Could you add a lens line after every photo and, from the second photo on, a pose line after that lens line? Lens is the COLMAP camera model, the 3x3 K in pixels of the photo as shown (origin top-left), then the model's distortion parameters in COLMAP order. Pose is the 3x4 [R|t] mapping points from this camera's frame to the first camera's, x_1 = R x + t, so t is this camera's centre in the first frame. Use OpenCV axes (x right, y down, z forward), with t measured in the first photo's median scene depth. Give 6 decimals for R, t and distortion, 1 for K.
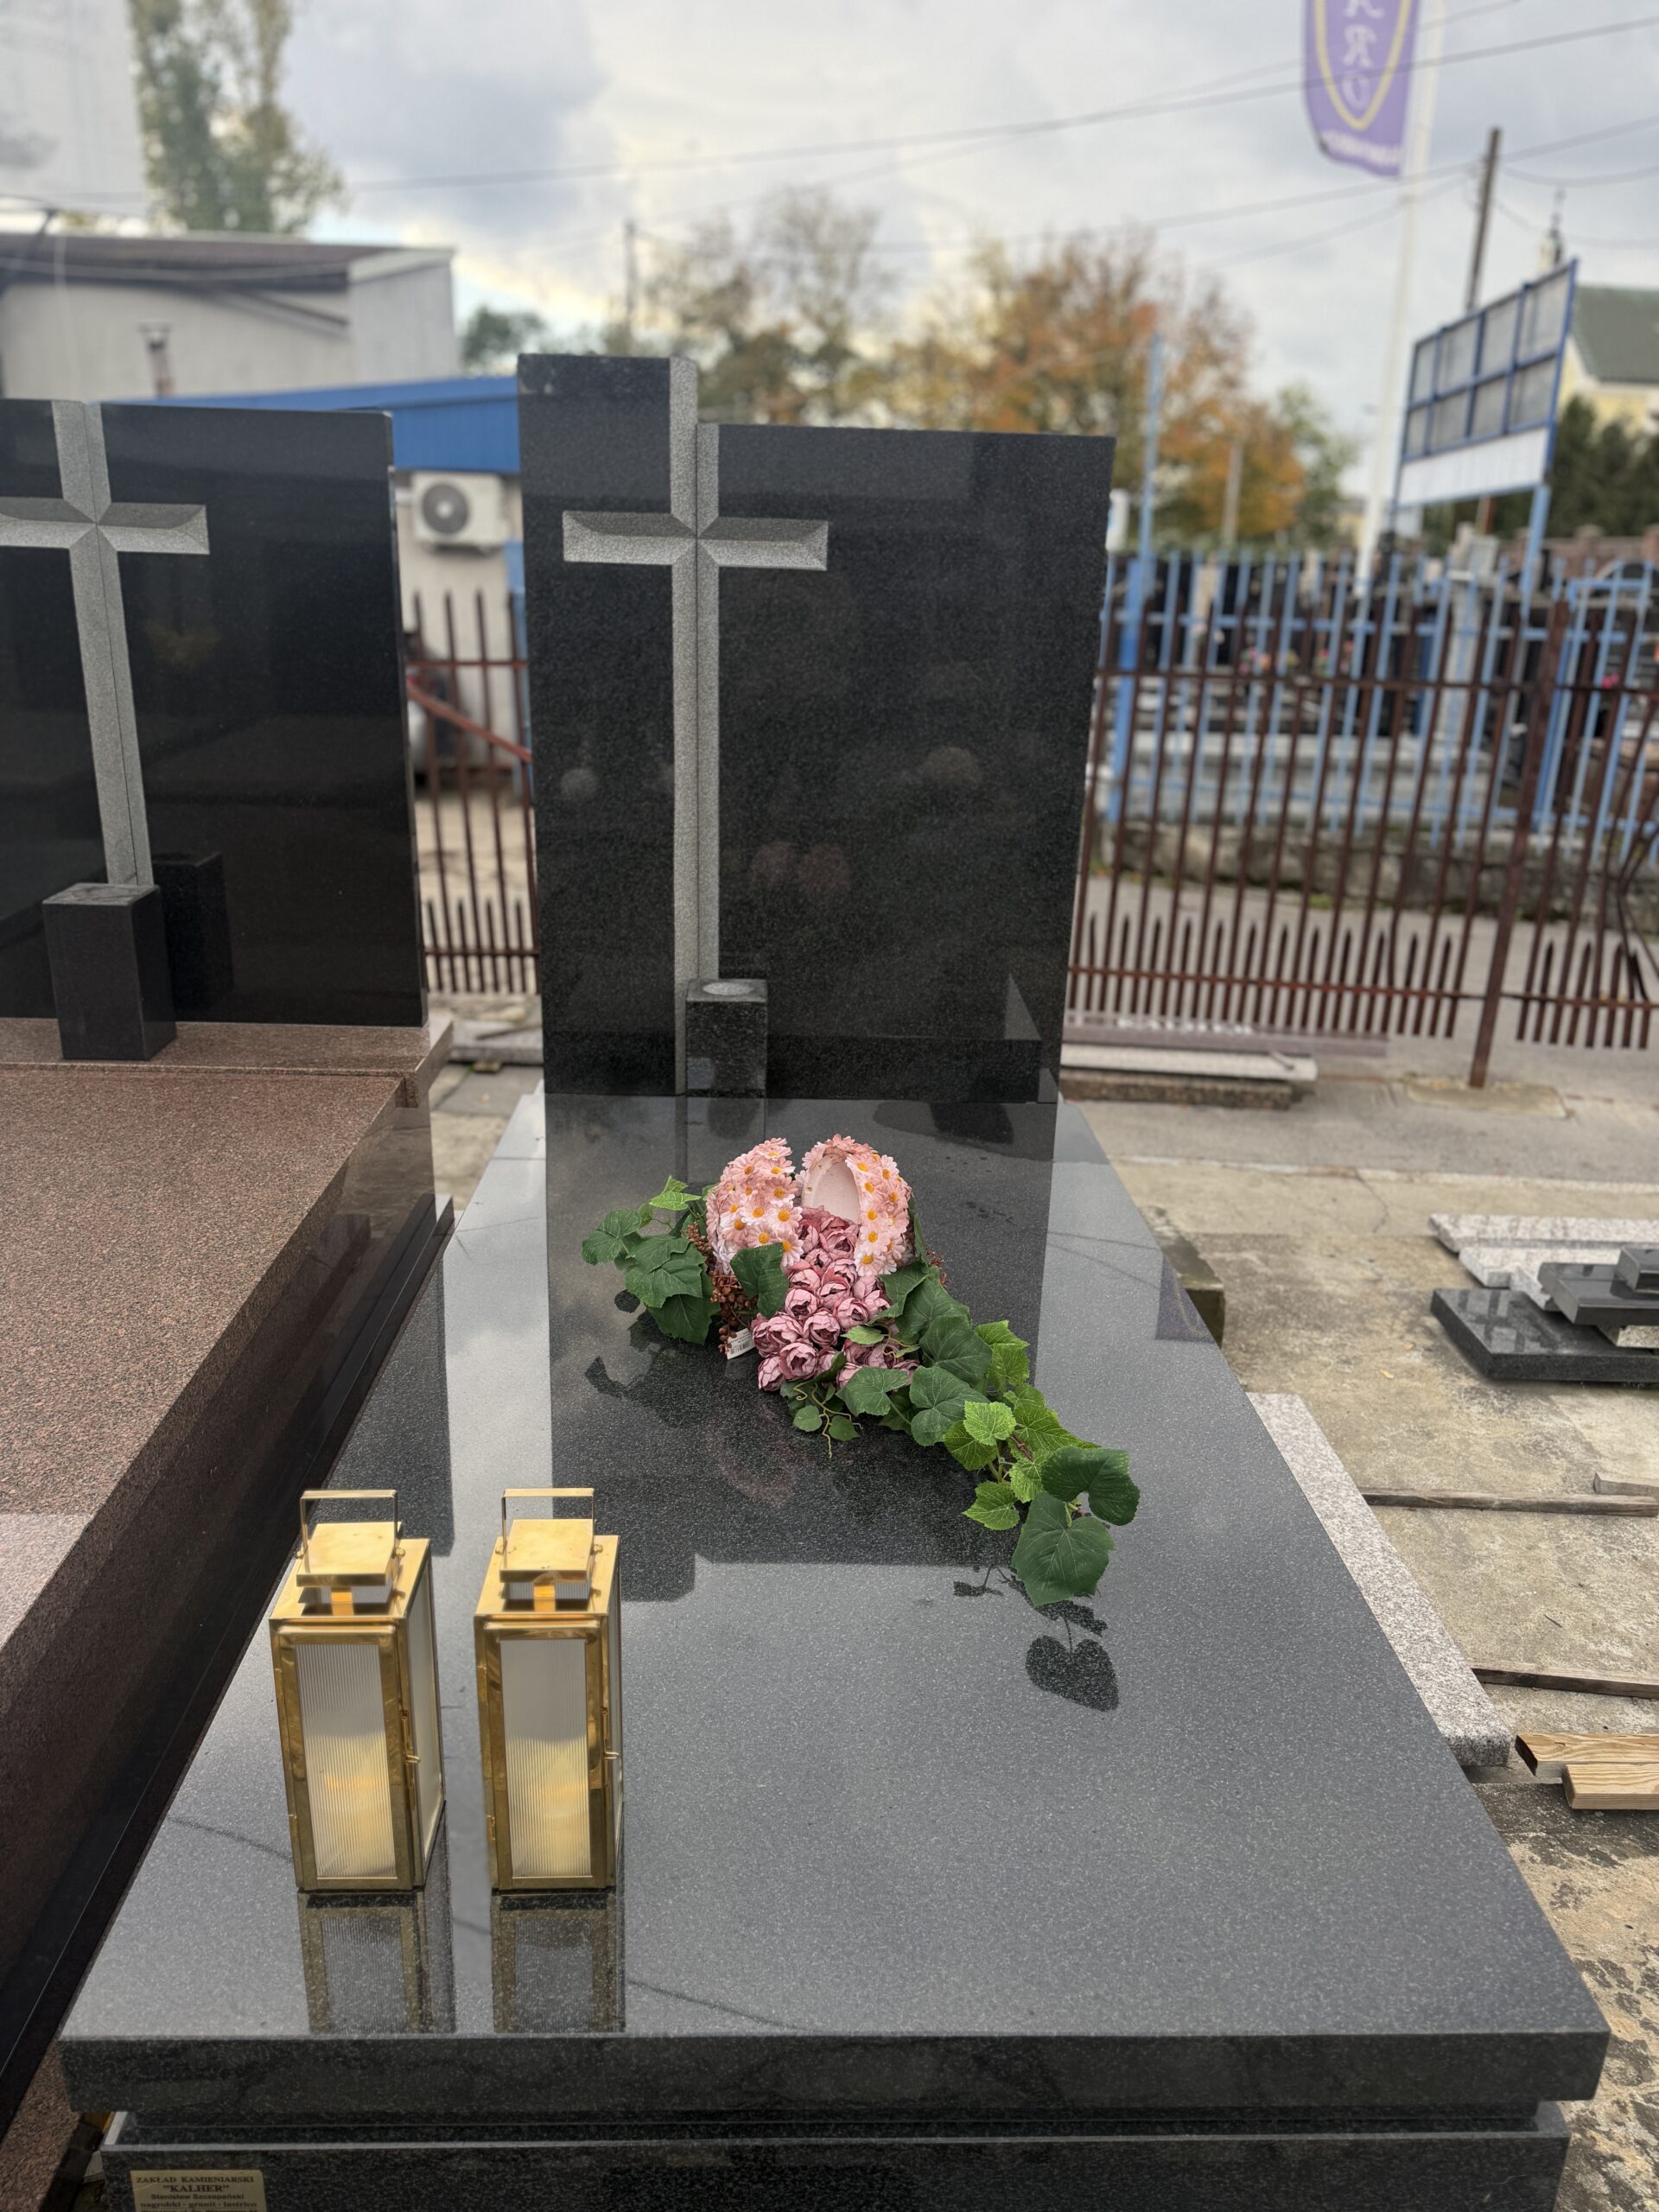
lens RADIAL K [[1576.5, 0, 828.6], [0, 1576.5, 1119.8], [0, 0, 1]] dist [0.031532, -0.045345]
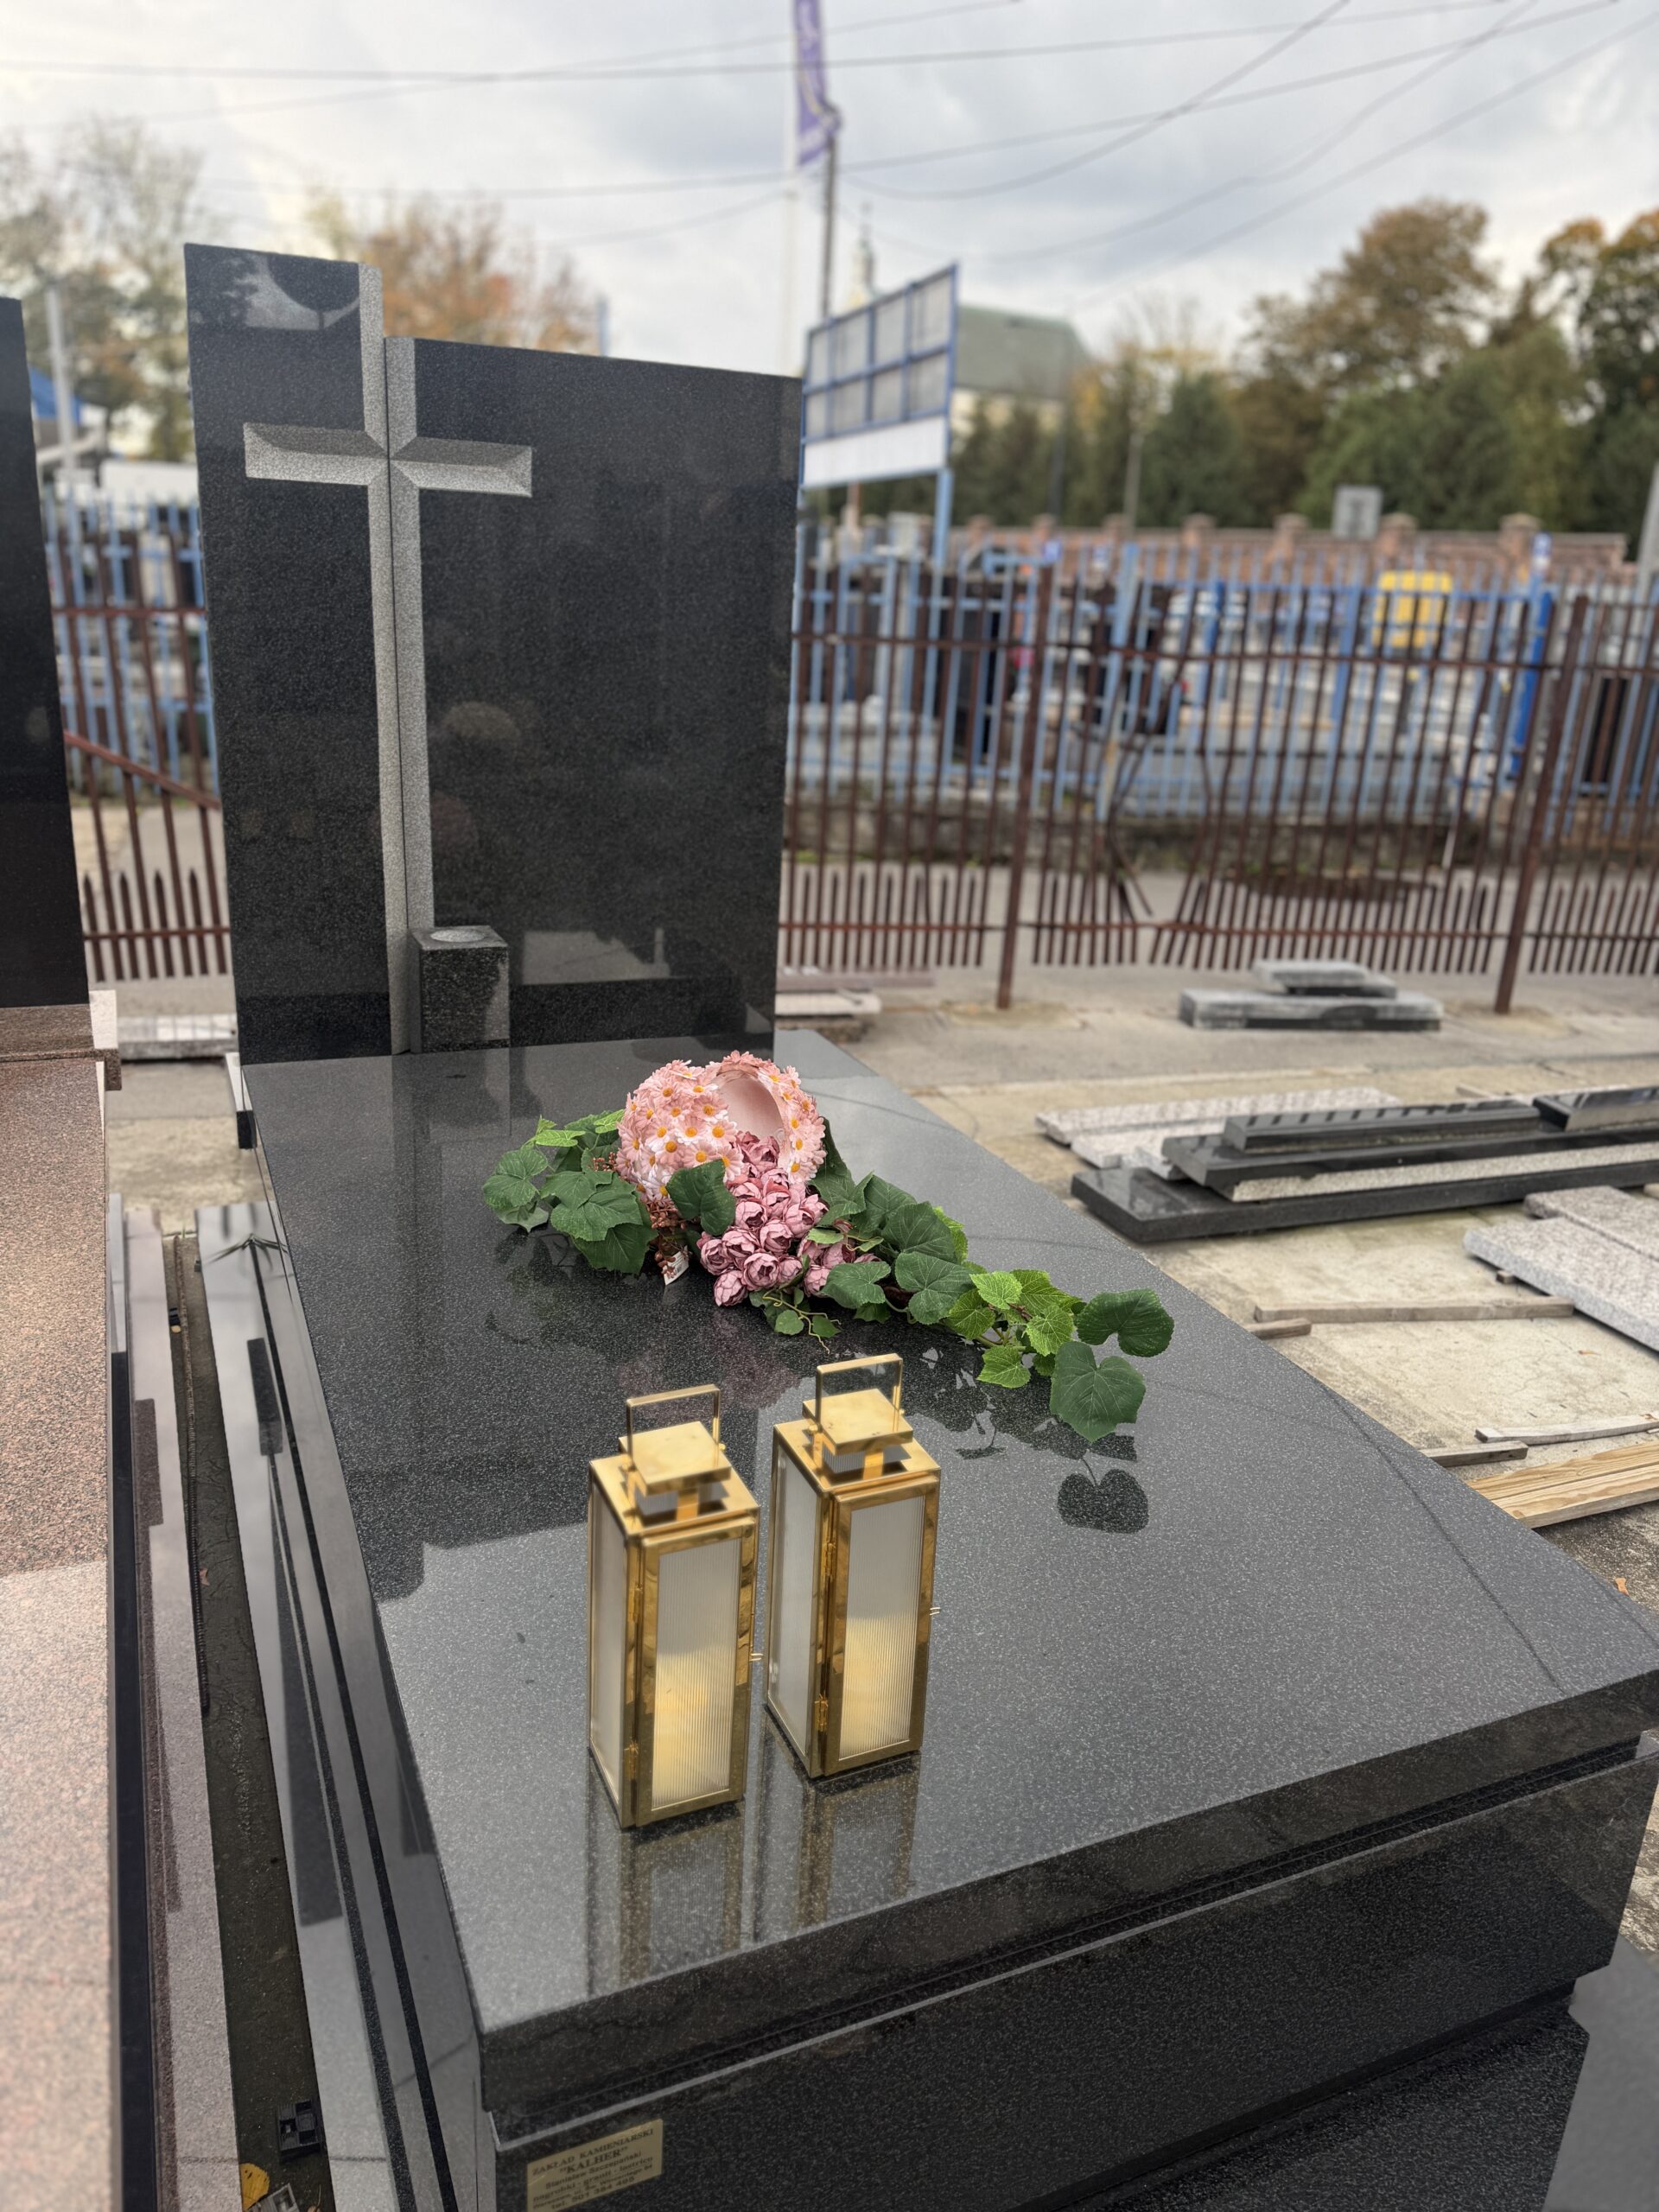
lens RADIAL K [[1576.5, 0, 828.8], [0, 1576.5, 1112.8], [0, 0, 1]] dist [0.031532, -0.045345]
pose [[0.927979, -0.100679, 0.358773, -0.217144], [0.097505, 0.994869, 0.026979, 0.019773], [-0.359648, 0.009946, 0.933035, 0.029903]]
